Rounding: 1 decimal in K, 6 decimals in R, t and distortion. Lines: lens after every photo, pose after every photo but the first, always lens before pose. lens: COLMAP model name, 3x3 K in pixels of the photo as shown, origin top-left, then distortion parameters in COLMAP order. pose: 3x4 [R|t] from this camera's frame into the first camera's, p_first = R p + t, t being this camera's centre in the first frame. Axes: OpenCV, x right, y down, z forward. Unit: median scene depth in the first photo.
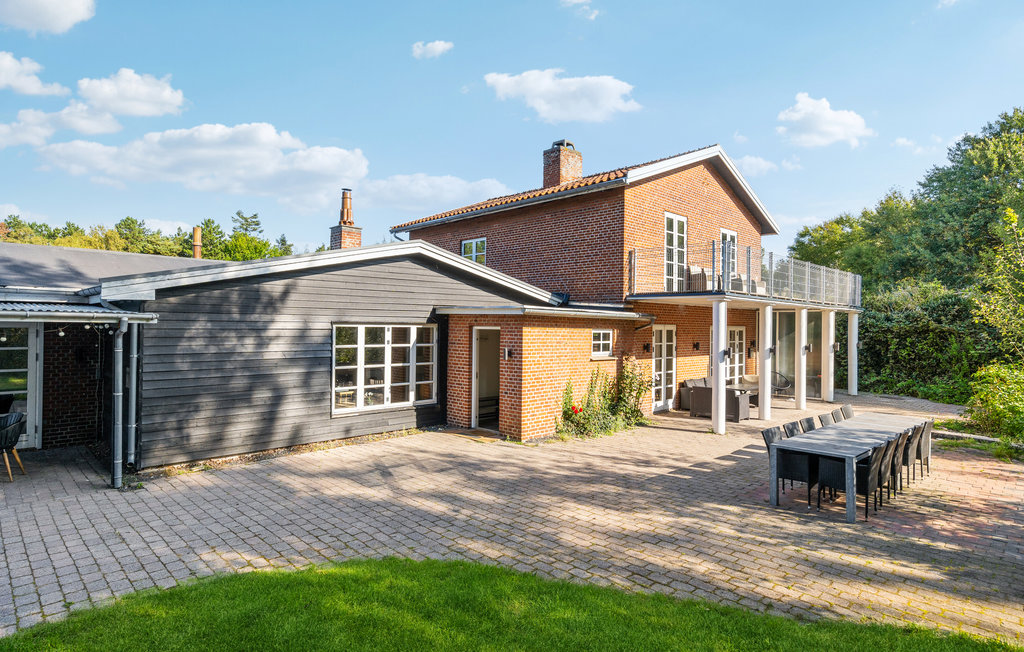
lens RADIAL K [[545.3, 0, 512.8], [0, 545.3, 327.7], [0, 0, 1]] dist [0.004747, -0.000581]
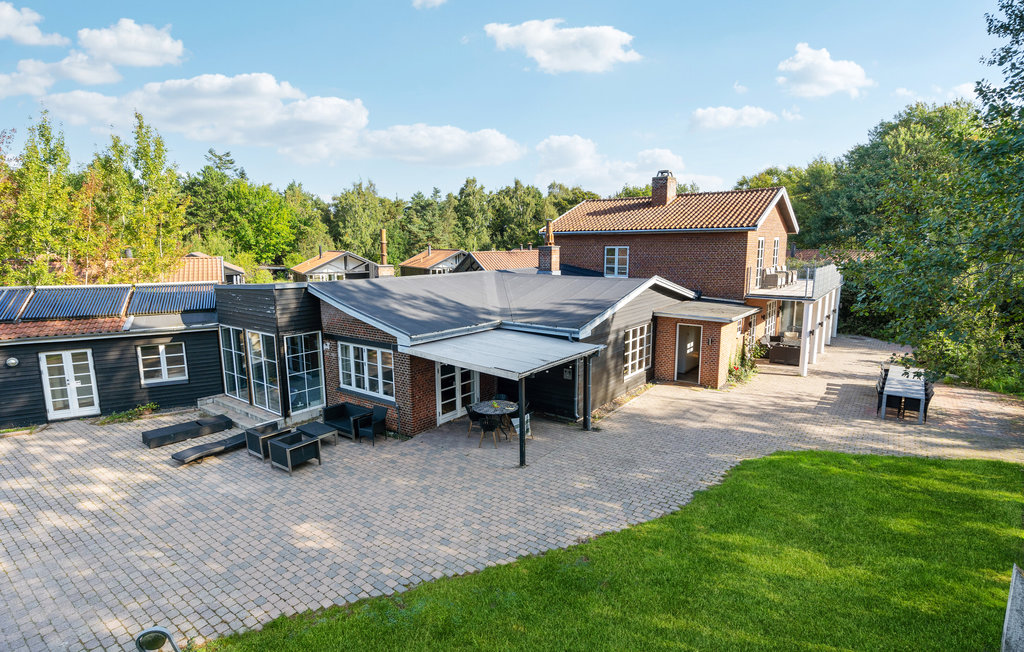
lens RADIAL K [[501.5, 0, 509.8], [0, 501.5, 328.8], [0, 0, 1]] dist [-0.006166, 0.000104]
pose [[0.991247, -0.039876, 0.125858, -0.502544], [0.018842, 0.986267, 0.164082, -0.160150], [-0.130672, -0.160274, 0.978385, -0.298509]]
